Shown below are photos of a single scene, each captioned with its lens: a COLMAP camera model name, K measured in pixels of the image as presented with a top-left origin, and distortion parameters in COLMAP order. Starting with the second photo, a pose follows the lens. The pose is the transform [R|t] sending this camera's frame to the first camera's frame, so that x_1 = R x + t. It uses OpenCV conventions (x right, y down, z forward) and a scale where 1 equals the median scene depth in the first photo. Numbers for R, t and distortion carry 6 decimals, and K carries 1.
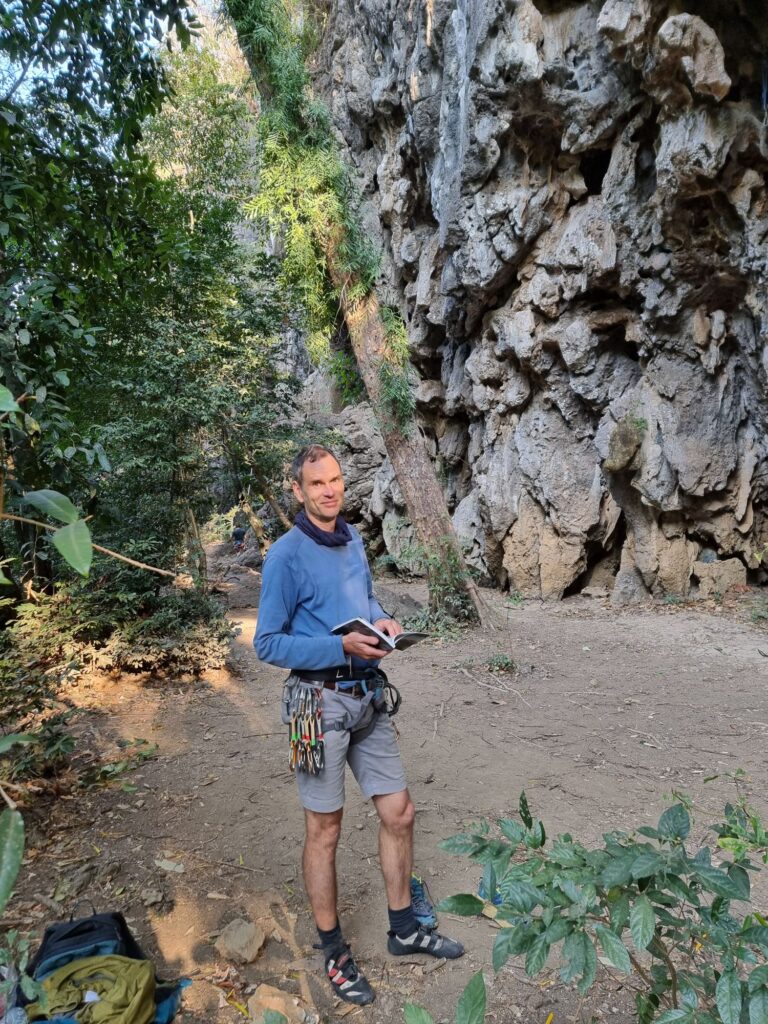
lens RADIAL K [[715.2, 0, 373.0], [0, 715.2, 520.7], [0, 0, 1]] dist [0.098196, -0.074589]
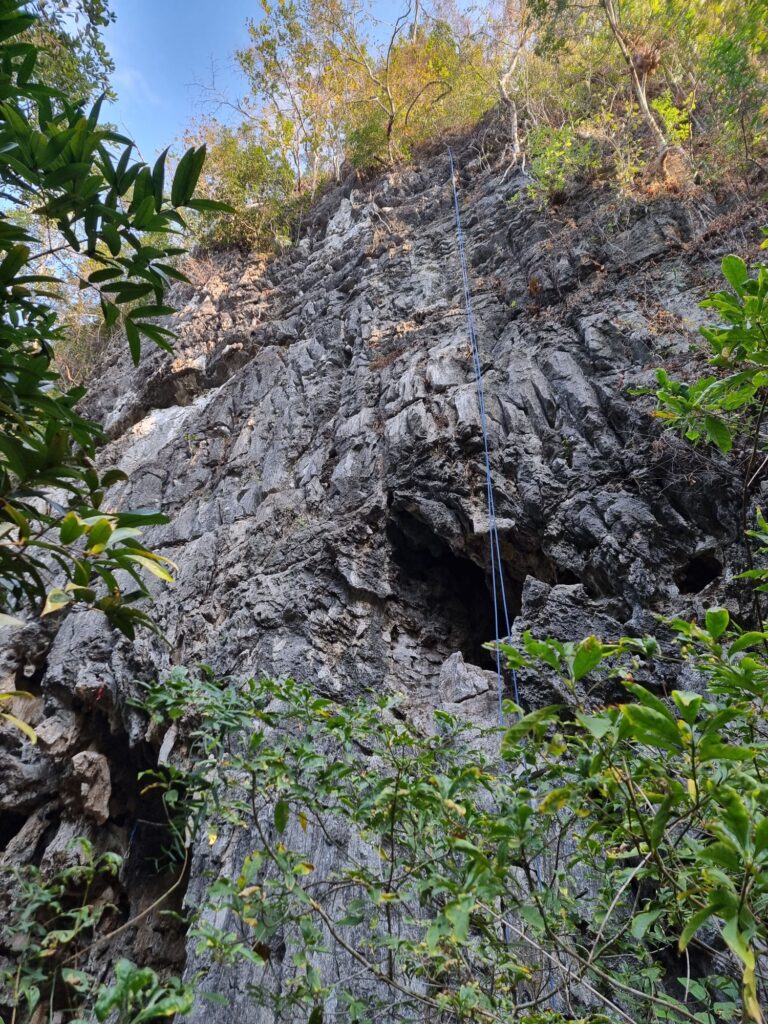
lens RADIAL K [[715.2, 0, 383.8], [0, 715.2, 509.1], [0, 0, 1]] dist [0.098196, -0.074589]
pose [[0.757025, 0.524319, 0.389874, 0.050953], [-0.082348, 0.668504, -0.739136, -0.035576], [-0.648175, 0.527439, 0.549251, -0.209483]]
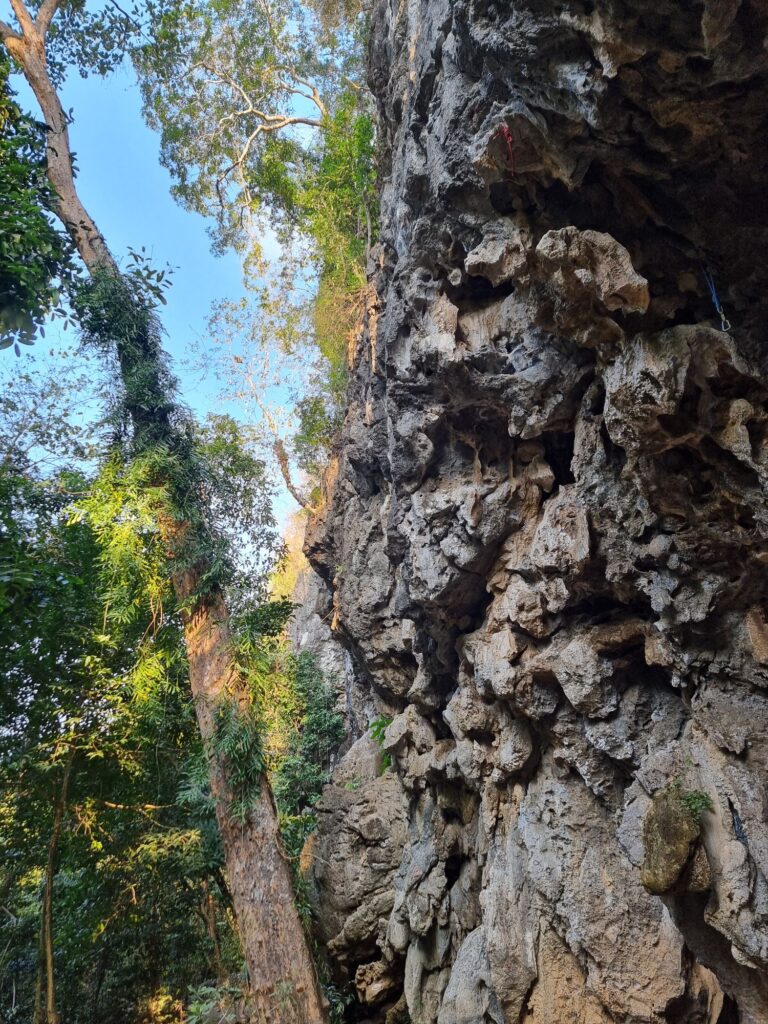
lens RADIAL K [[715.2, 0, 362.8], [0, 715.2, 516.8], [0, 0, 1]] dist [0.098196, -0.074589]
pose [[0.976067, -0.088349, -0.198713, 0.242795], [-0.020912, 0.871392, -0.490141, -0.037849], [0.216461, 0.482566, 0.848690, 0.328832]]
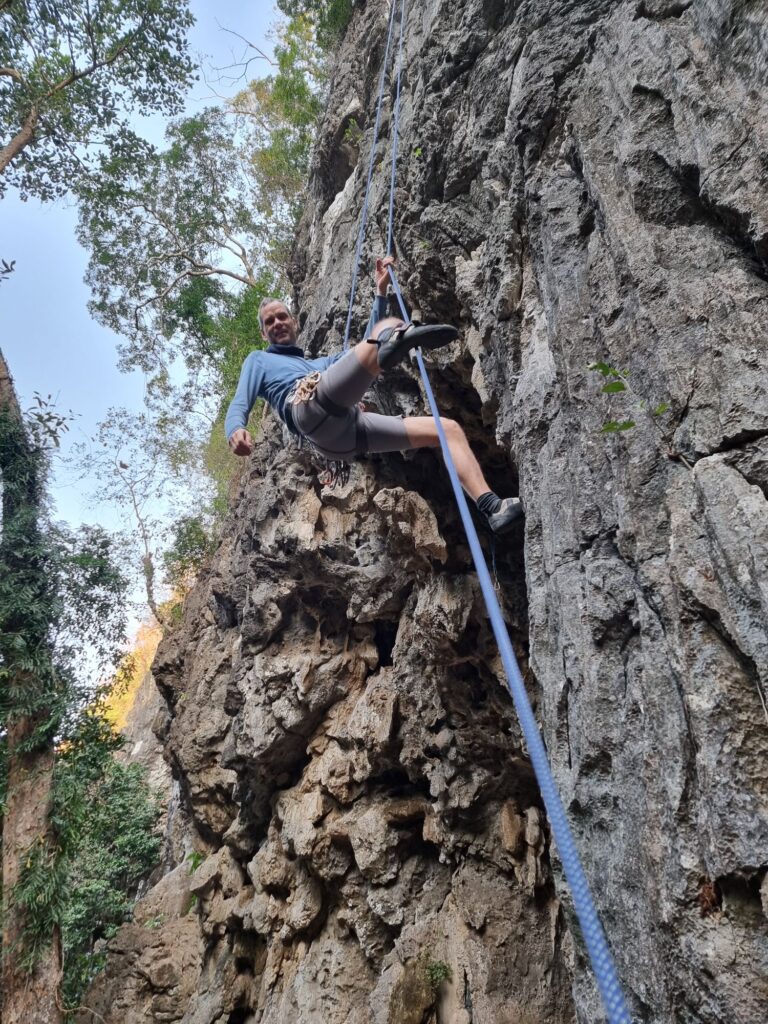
lens RADIAL K [[715.2, 0, 380.5], [0, 715.2, 522.2], [0, 0, 1]] dist [0.098196, -0.074589]
pose [[0.998293, 0.058343, -0.002524, 0.288341], [-0.047557, 0.787125, -0.614957, -0.037129], [-0.033891, 0.614027, 0.788557, 0.189559]]
